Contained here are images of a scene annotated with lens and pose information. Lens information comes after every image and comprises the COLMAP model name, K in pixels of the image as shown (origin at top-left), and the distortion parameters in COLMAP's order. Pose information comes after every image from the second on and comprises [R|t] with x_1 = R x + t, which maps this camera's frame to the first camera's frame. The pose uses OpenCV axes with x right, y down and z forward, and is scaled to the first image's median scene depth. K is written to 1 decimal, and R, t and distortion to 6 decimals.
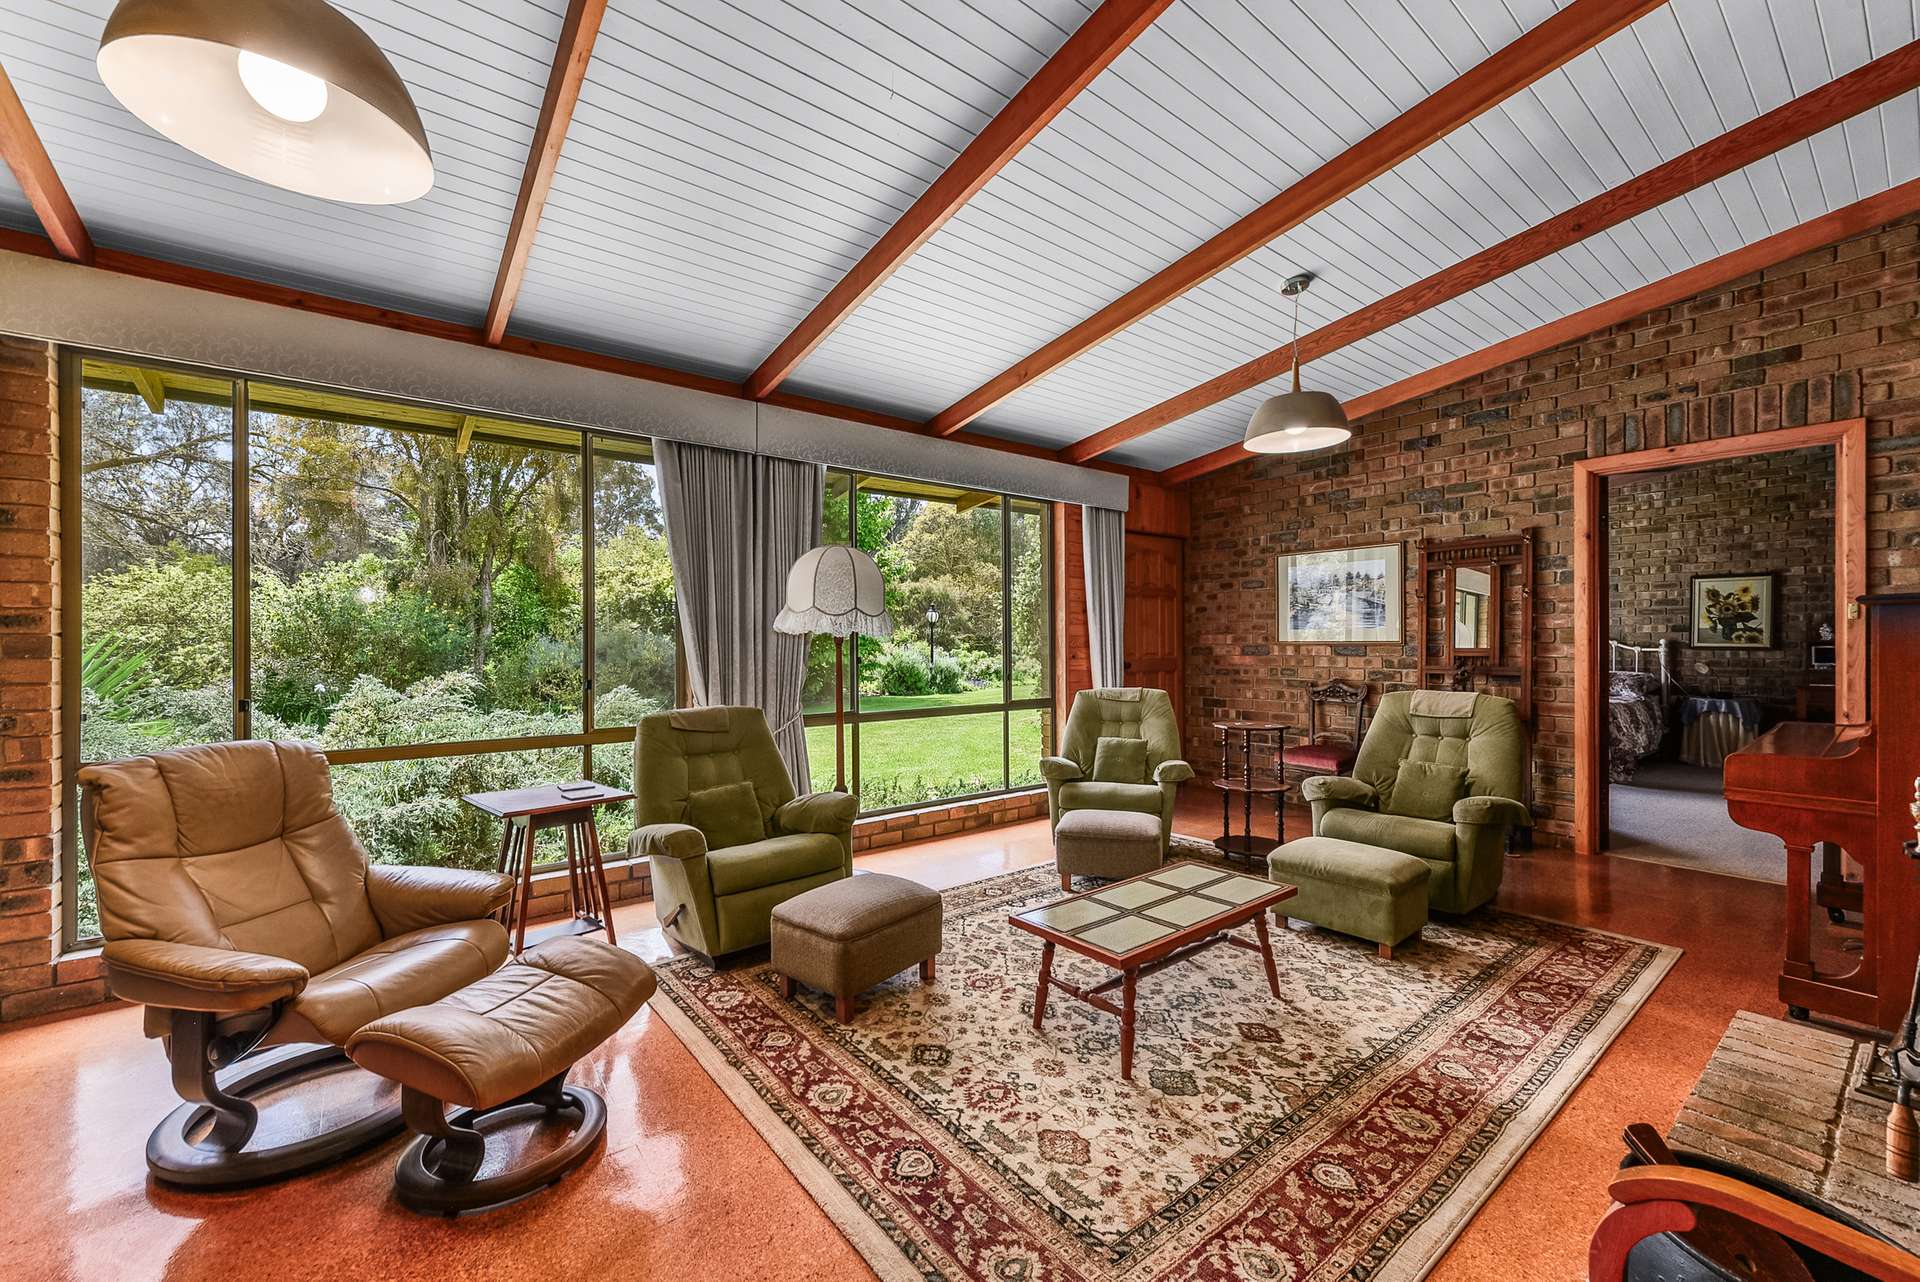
lens RADIAL K [[778.1, 0, 957.6], [0, 778.1, 647.4], [0, 0, 1]] dist [0.013306, -0.000171]
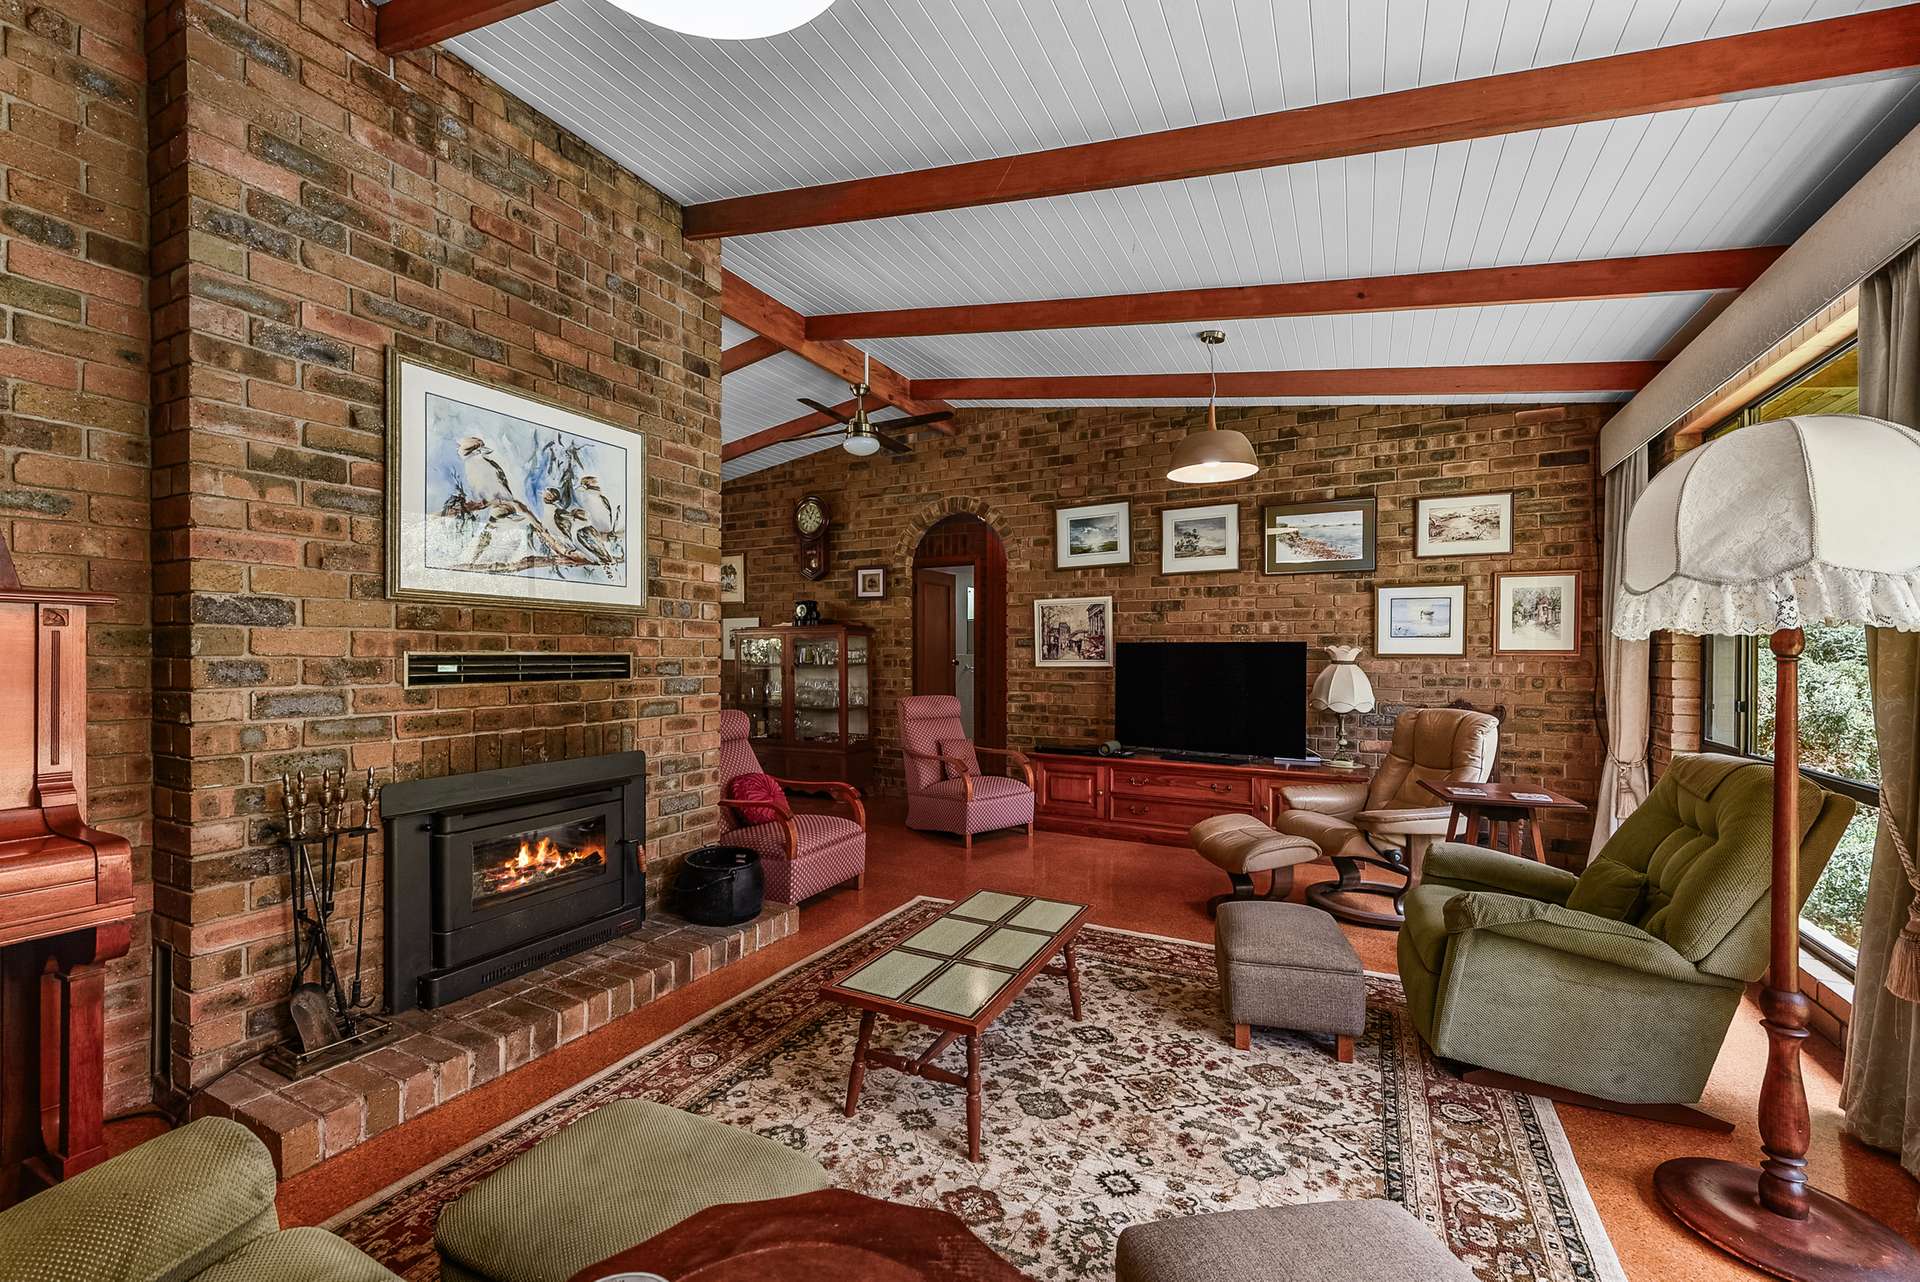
lens RADIAL K [[778.1, 0, 957.6], [0, 778.1, 647.4], [0, 0, 1]] dist [0.013306, -0.000171]
pose [[-0.912706, -0.000386, -0.408618, 0.205114], [-0.000162, 1.000000, -0.000584, -0.003904], [0.408618, -0.000466, -0.912705, 0.572634]]
